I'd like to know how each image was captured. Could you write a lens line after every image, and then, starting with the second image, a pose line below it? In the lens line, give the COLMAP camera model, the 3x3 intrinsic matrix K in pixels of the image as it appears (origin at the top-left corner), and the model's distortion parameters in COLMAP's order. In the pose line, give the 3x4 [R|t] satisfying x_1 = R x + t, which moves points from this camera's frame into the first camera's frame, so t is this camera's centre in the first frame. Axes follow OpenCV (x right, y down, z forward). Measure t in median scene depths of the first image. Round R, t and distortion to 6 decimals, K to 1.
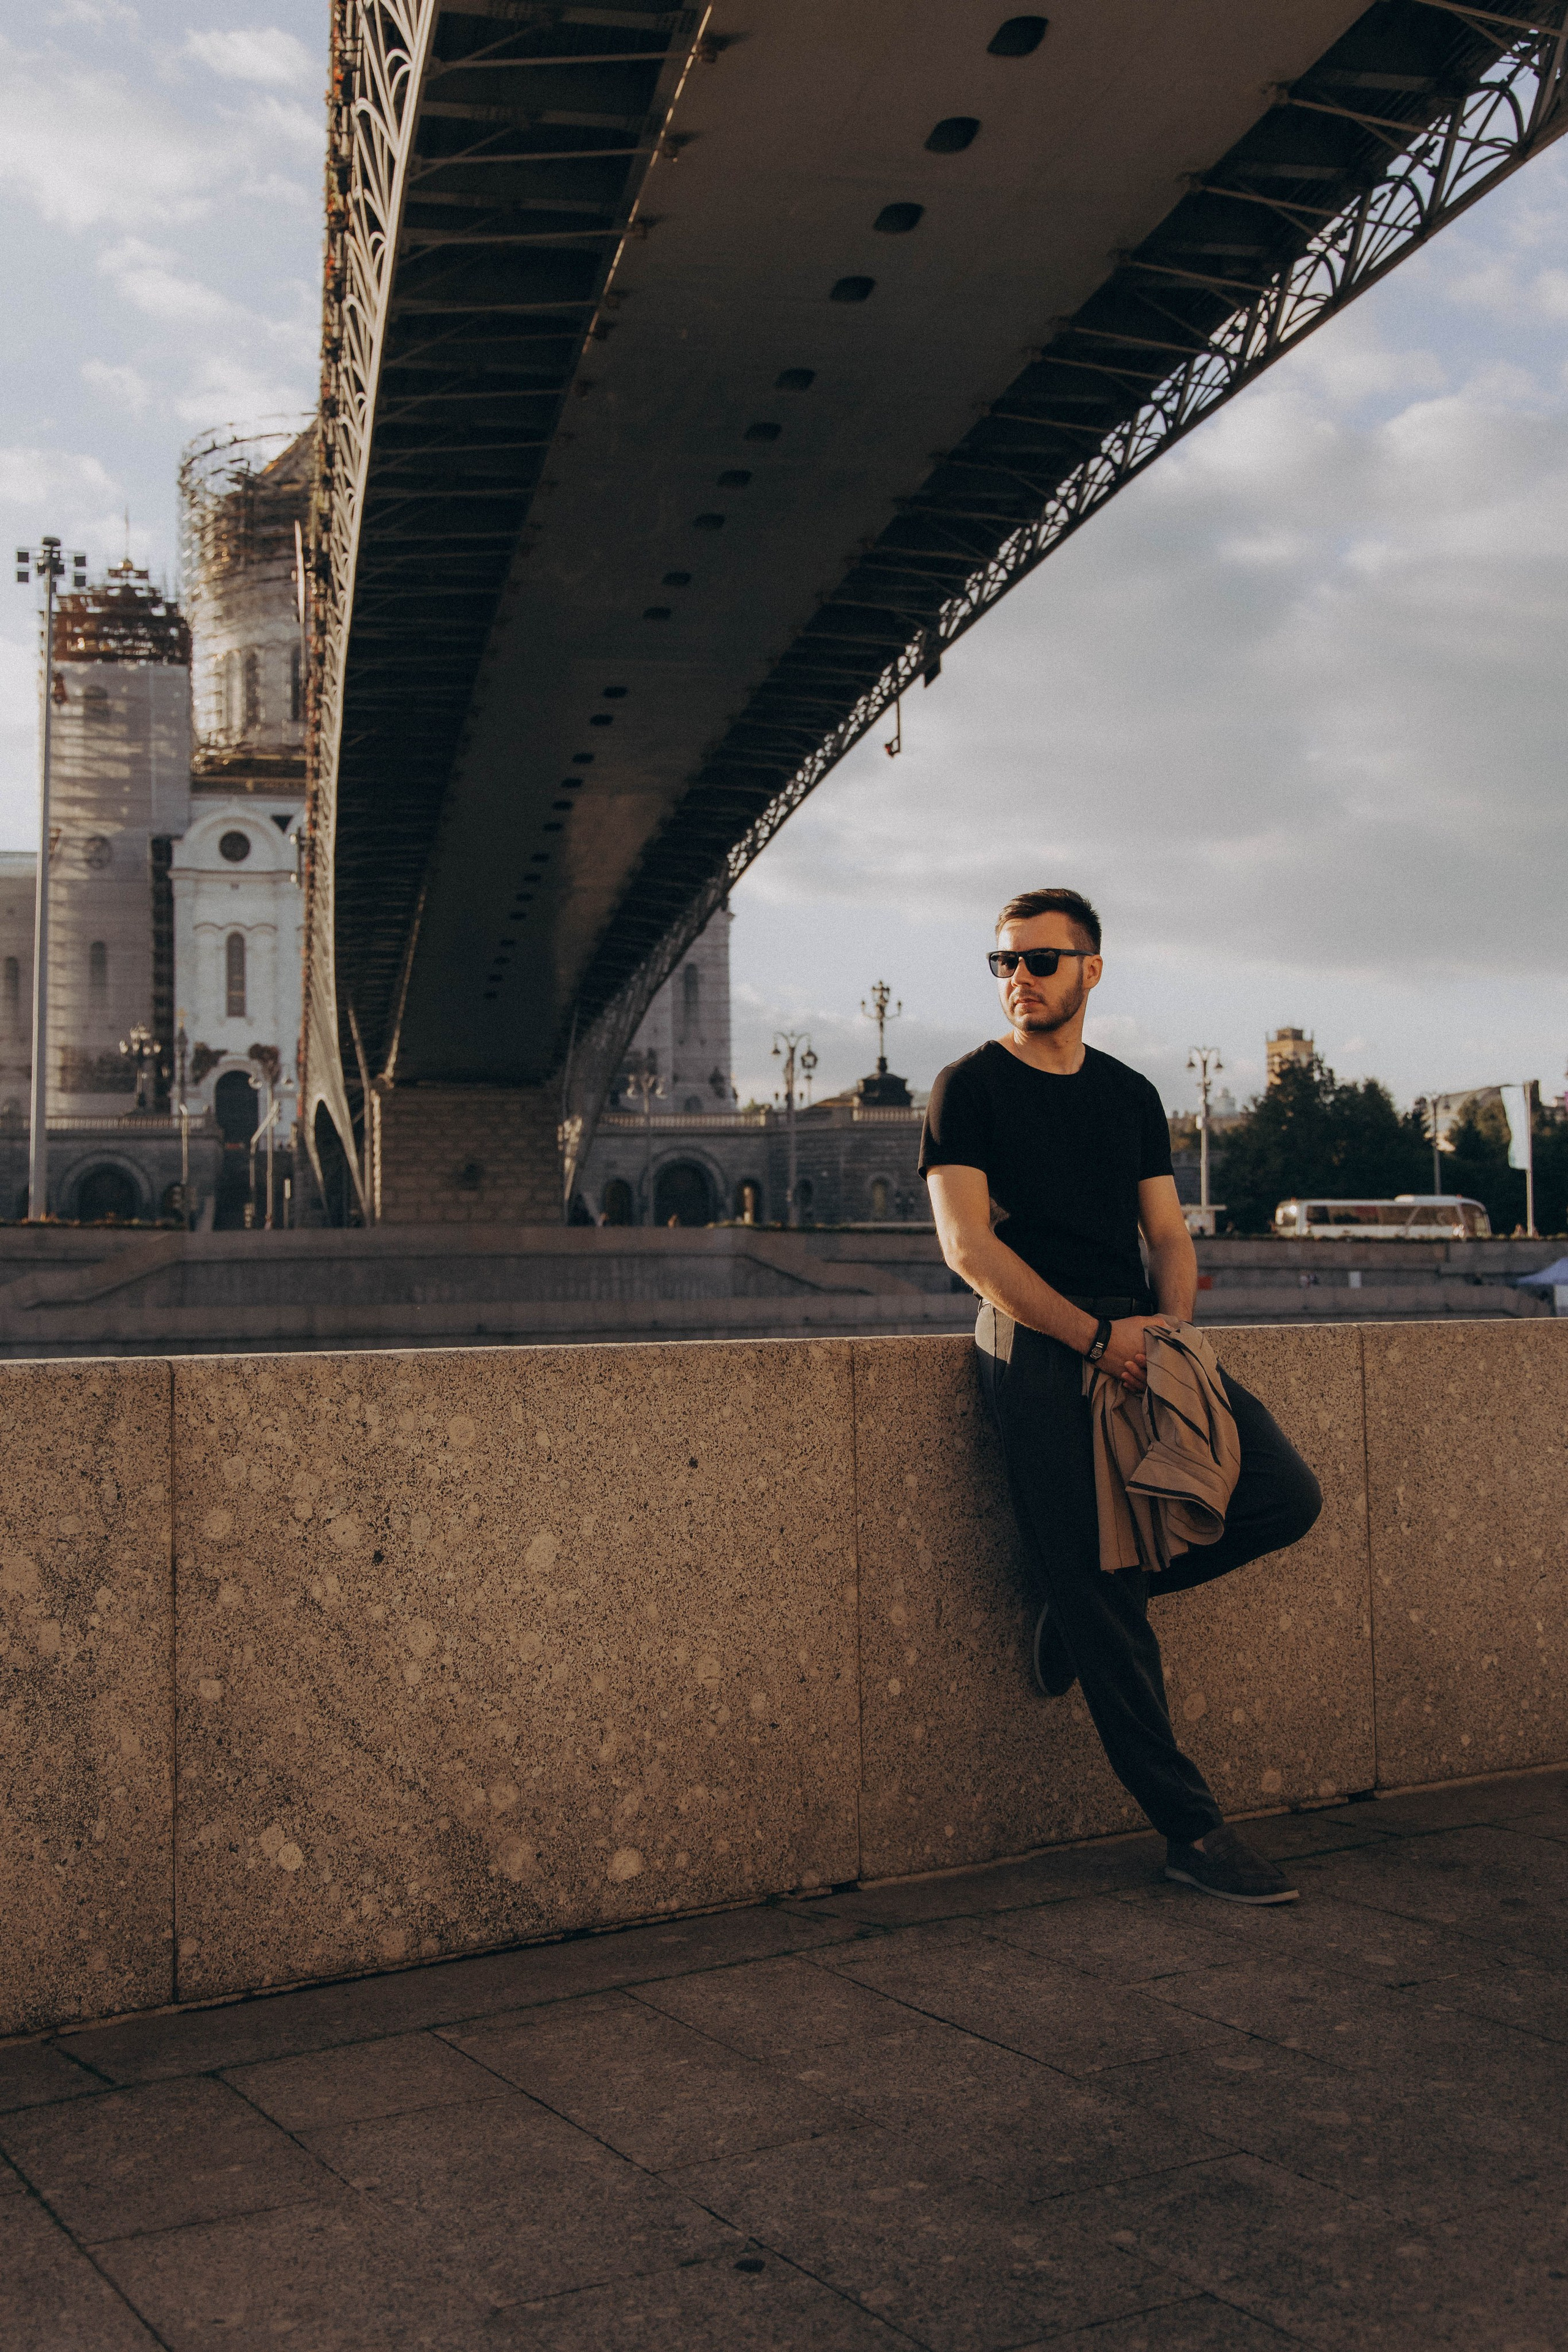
lens RADIAL K [[2556.9, 0, 748.4], [0, 2556.9, 1210.3], [0, 0, 1]] dist [-0.010187, 0.000000]
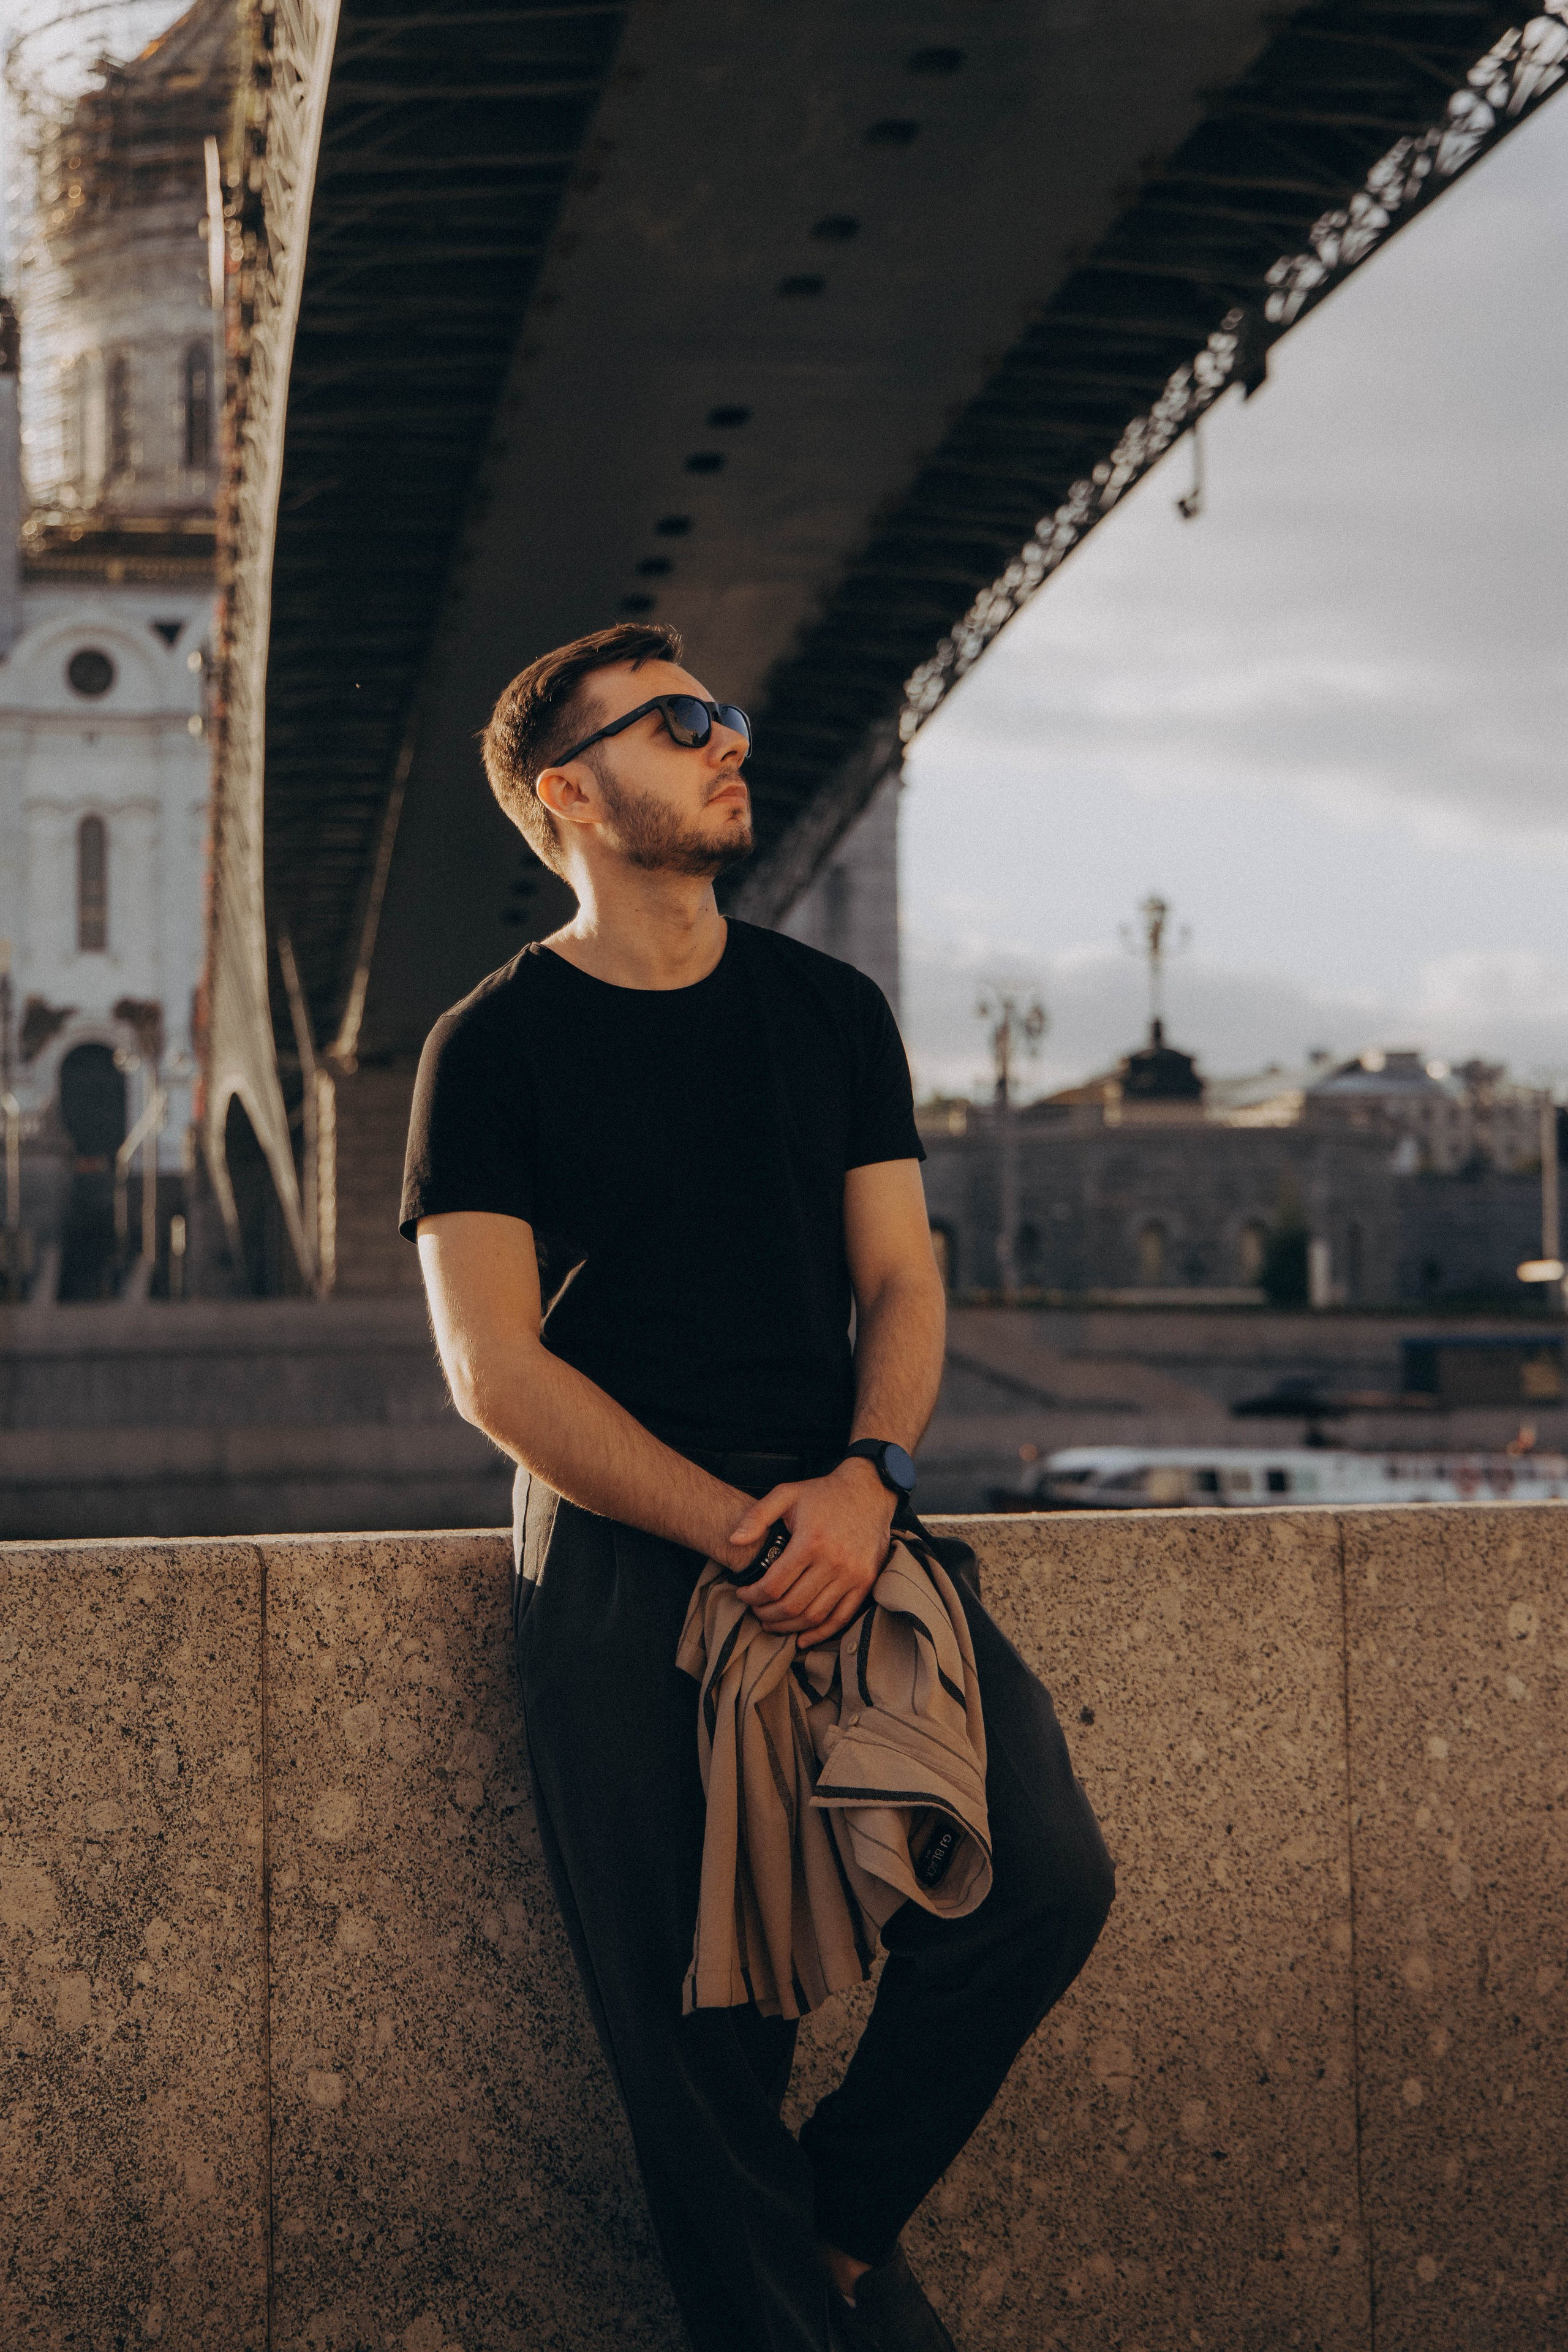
lens RADIAL K [[4227.0, 0, 716.9], [0, 4227.0, 1264.6], [0, 0, 1]] dist [0.008520, 0.000000]
pose [[0.998744, 0.002985, -0.050016, -0.003275], [-0.003067, 0.999994, -0.001550, -0.000313], [0.050011, 0.001702, 0.998747, 0.000114]]
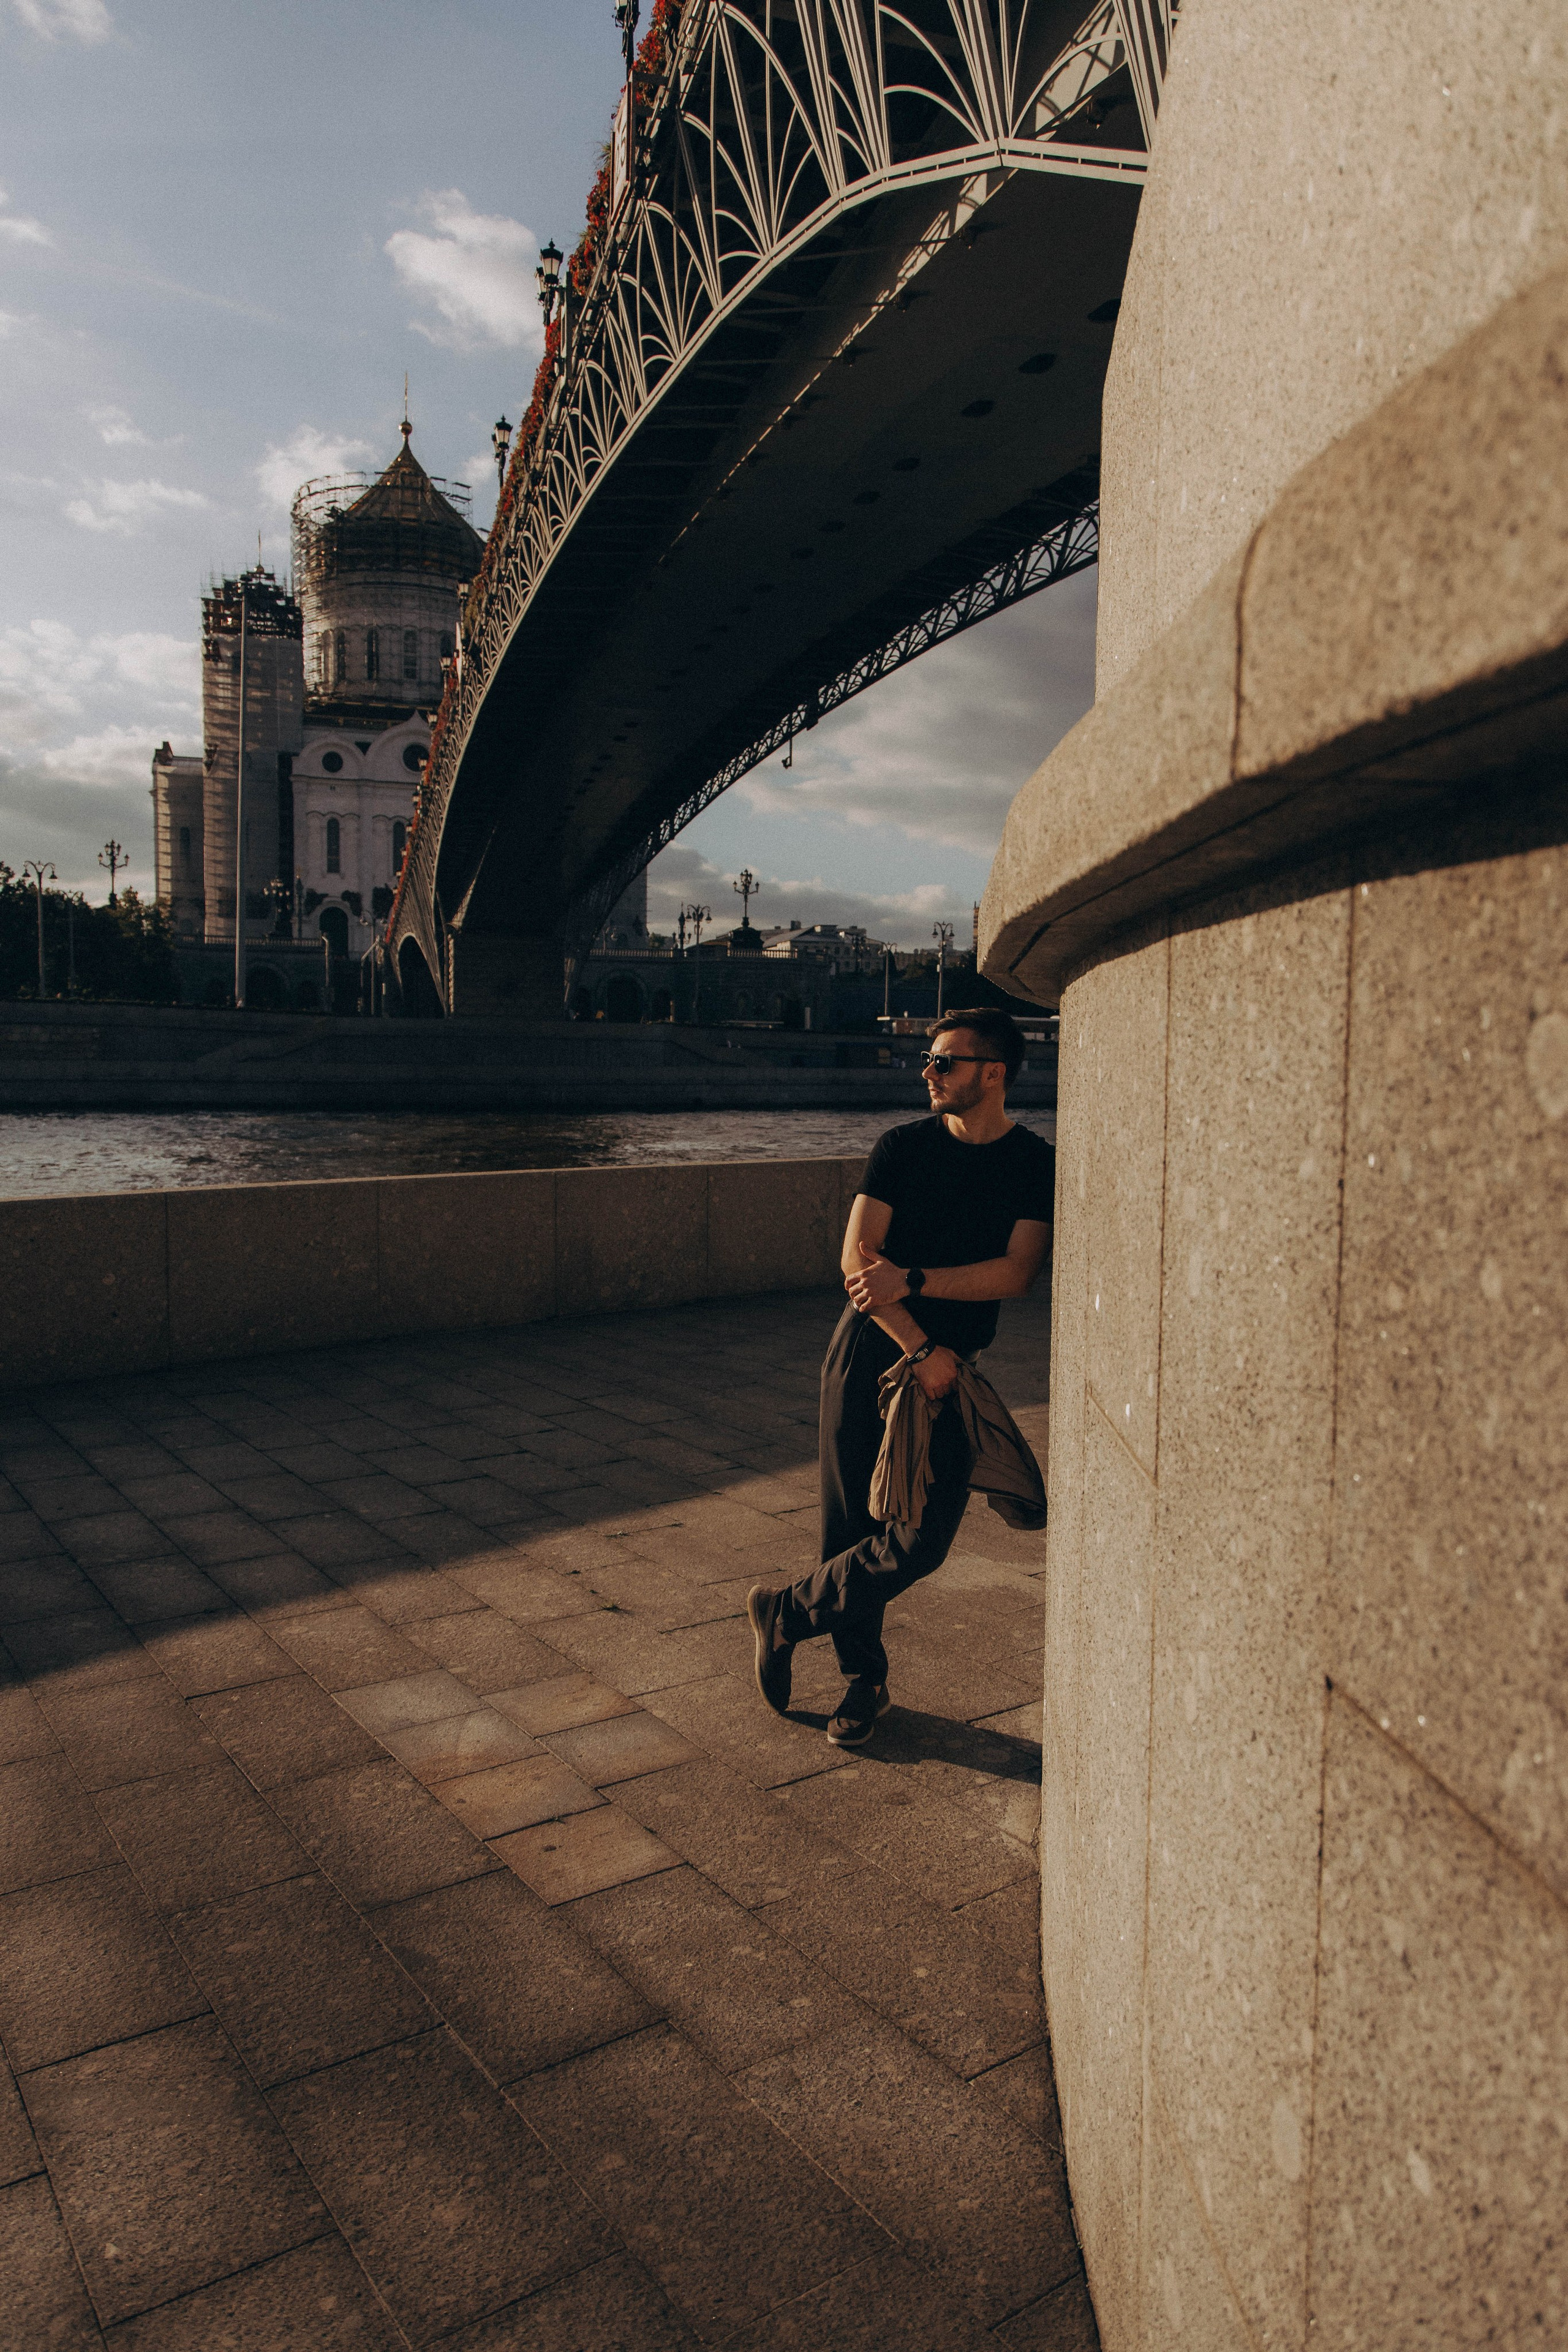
lens RADIAL K [[1613.7, 0, 783.5], [0, 1613.7, 1187.3], [0, 0, 1]] dist [0.009136, -0.012861]
pose [[0.995727, 0.023199, 0.089383, -0.029779], [-0.033141, 0.993223, 0.111403, -0.011407], [-0.086193, -0.113890, 0.989747, -0.102526]]
